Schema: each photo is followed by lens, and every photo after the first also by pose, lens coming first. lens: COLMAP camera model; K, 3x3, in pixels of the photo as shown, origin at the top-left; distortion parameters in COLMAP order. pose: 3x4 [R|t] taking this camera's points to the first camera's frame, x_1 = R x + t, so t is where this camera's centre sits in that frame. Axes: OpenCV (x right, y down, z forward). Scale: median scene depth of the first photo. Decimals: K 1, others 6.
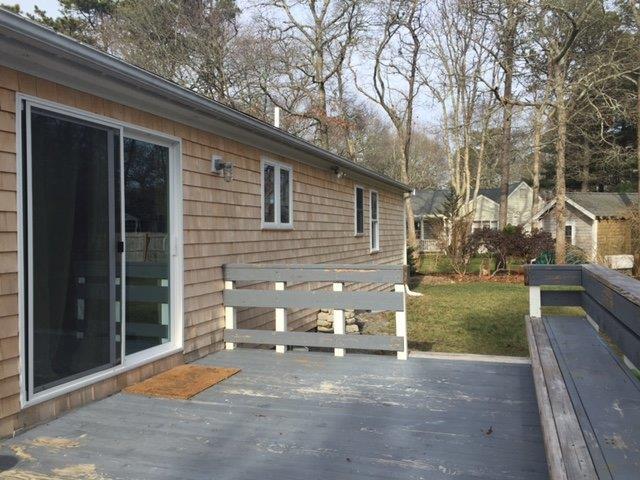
lens RADIAL K [[552.2, 0, 320.1], [0, 552.2, 239.2], [0, 0, 1]] dist [0.087013, -0.099742]
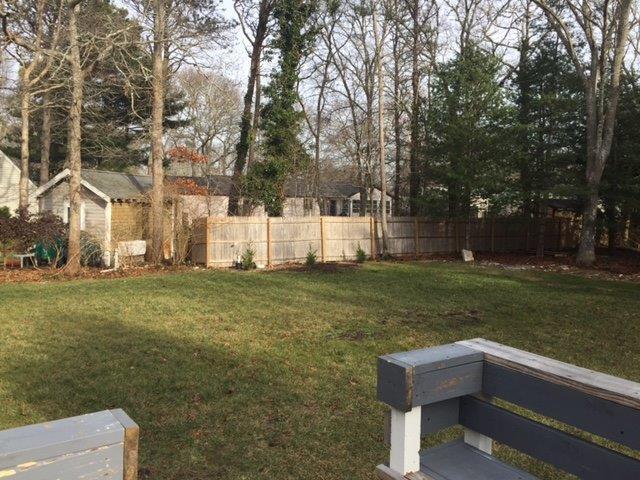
lens RADIAL K [[552.2, 0, 318.2], [0, 552.2, 242.3], [0, 0, 1]] dist [0.087013, -0.099742]
pose [[0.616889, -0.026849, 0.786592, -0.003218], [-0.014484, 0.998861, 0.045454, -0.016328], [-0.786917, -0.039433, 0.615798, 0.192292]]
